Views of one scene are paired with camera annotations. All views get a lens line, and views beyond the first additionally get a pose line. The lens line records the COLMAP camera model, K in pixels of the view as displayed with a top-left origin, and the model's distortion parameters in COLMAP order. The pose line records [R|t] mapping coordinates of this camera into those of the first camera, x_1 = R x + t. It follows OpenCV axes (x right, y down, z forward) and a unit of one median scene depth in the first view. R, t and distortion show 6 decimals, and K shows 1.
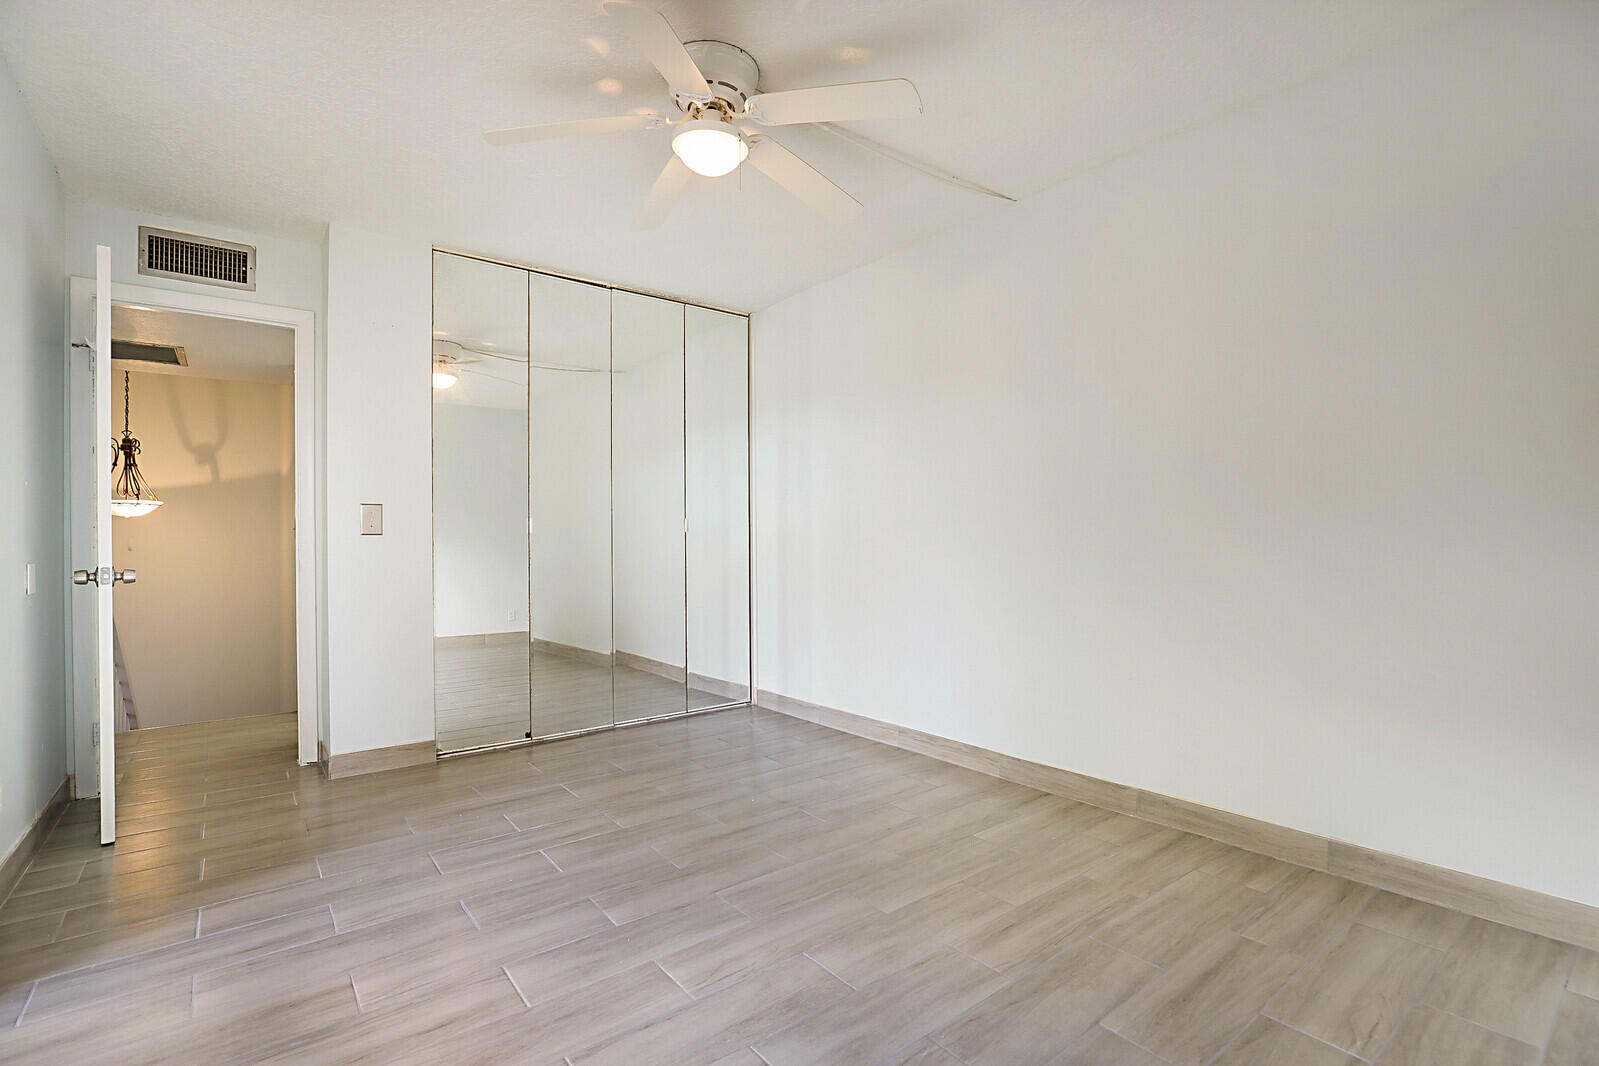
lens RADIAL K [[747.4, 0, 804.1], [0, 747.4, 536.3], [0, 0, 1]] dist [-0.027546, 0.002573]
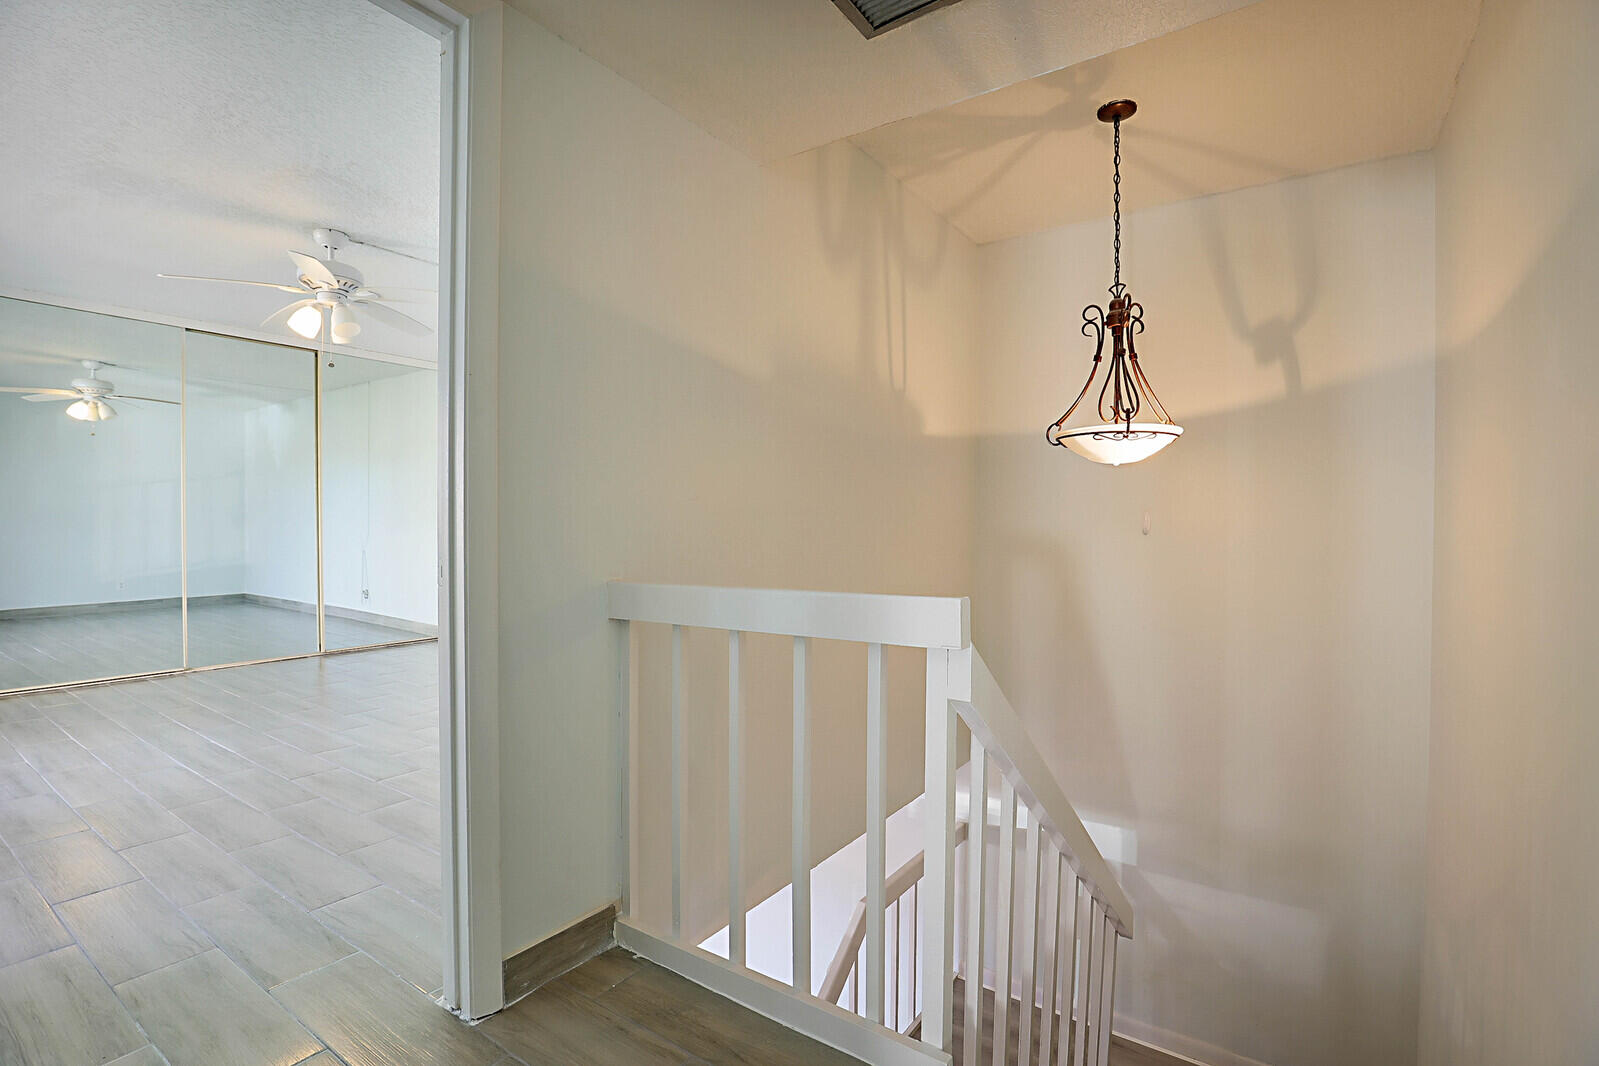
lens RADIAL K [[747.4, 0, 805.6], [0, 747.4, 539.9], [0, 0, 1]] dist [-0.027546, 0.002573]
pose [[0.303620, 0.023077, -0.952514, -0.509277], [0.000015, 0.999707, 0.024225, 0.011173], [0.952793, -0.007369, 0.303531, 0.641188]]
